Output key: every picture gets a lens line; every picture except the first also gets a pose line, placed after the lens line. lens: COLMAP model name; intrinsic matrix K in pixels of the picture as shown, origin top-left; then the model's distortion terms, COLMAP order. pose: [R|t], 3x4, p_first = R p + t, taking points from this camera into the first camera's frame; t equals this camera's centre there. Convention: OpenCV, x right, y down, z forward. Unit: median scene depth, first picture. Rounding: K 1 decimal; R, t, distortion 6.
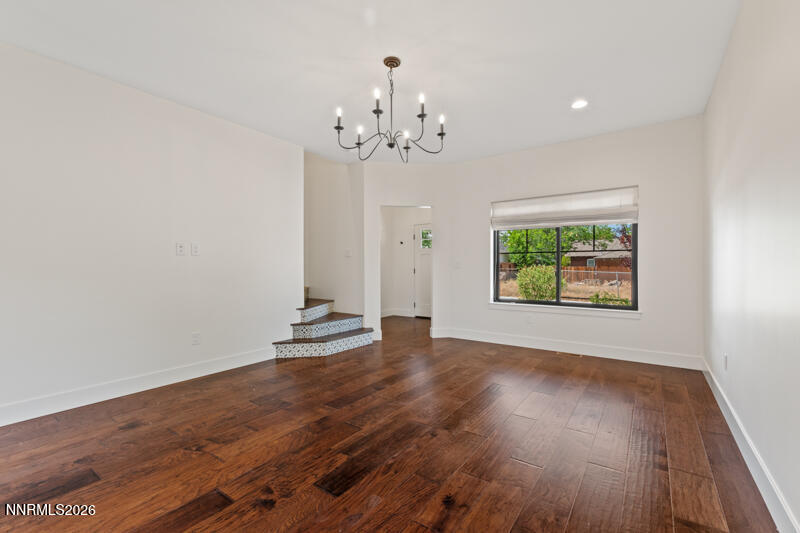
lens RADIAL K [[347.8, 0, 405.8], [0, 347.8, 265.5], [0, 0, 1]] dist [0.008971, -0.002158]
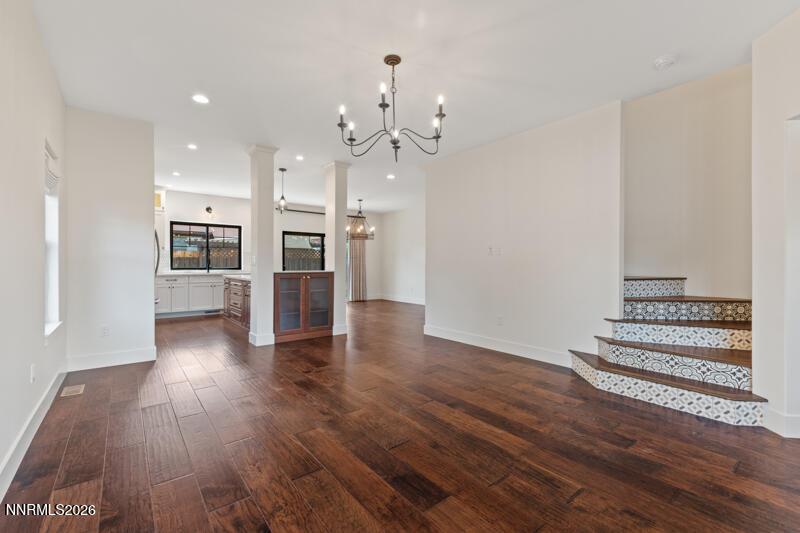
lens RADIAL K [[347.8, 0, 399.6], [0, 347.8, 266.1], [0, 0, 1]] dist [0.008971, -0.002158]
pose [[-0.280040, 0.010716, -0.959928, 0.731064], [-0.000210, 0.999937, 0.011224, 0.000226], [0.959988, 0.003344, -0.280021, 1.040197]]
